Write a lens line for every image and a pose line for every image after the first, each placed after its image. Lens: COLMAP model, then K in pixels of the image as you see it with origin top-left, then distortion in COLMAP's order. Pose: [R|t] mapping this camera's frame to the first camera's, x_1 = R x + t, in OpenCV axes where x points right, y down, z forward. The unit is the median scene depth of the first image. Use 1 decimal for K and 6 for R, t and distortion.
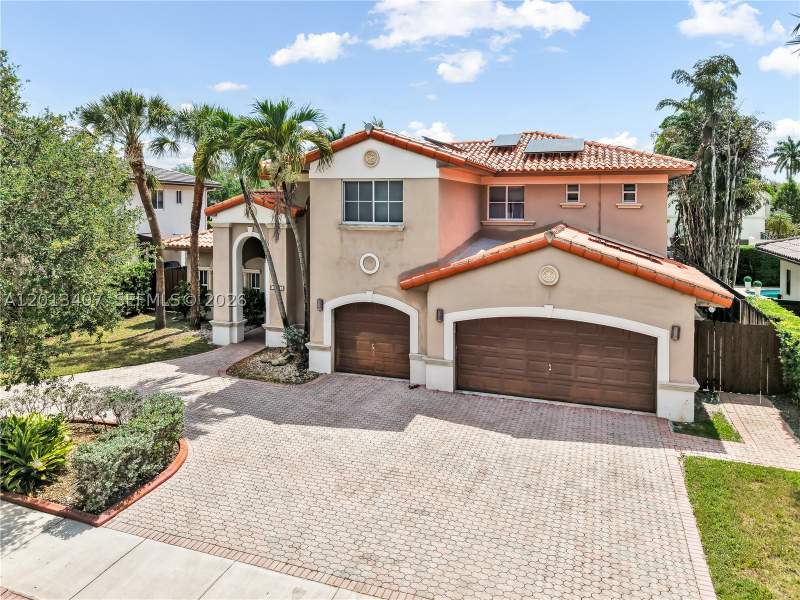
lens RADIAL K [[544.9, 0, 411.5], [0, 544.9, 298.7], [0, 0, 1]] dist [0.000797, 0.000240]
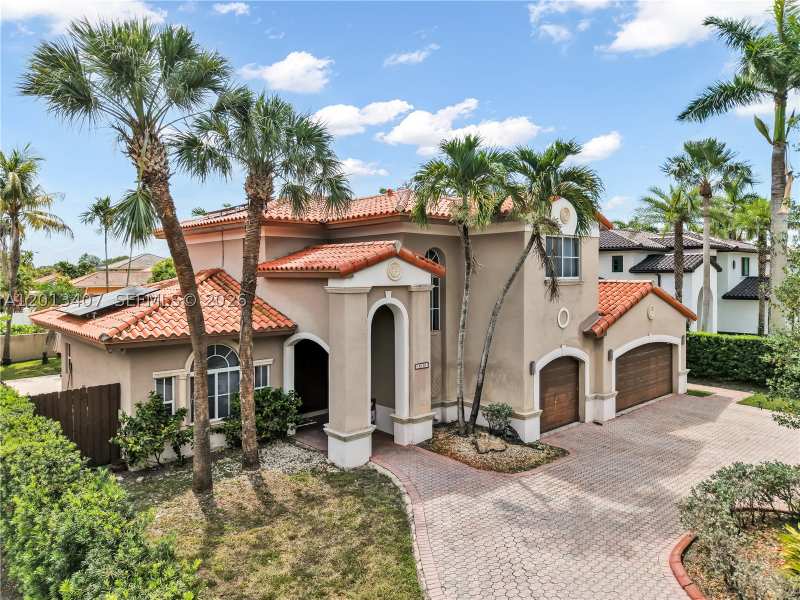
lens RADIAL K [[544.9, 0, 411.5], [0, 544.9, 298.7], [0, 0, 1]] dist [0.000797, 0.000240]
pose [[0.505687, -0.055876, 0.860906, -1.083428], [0.153326, 0.987835, -0.025948, -0.115127], [-0.848983, 0.145121, 0.508102, 0.711301]]
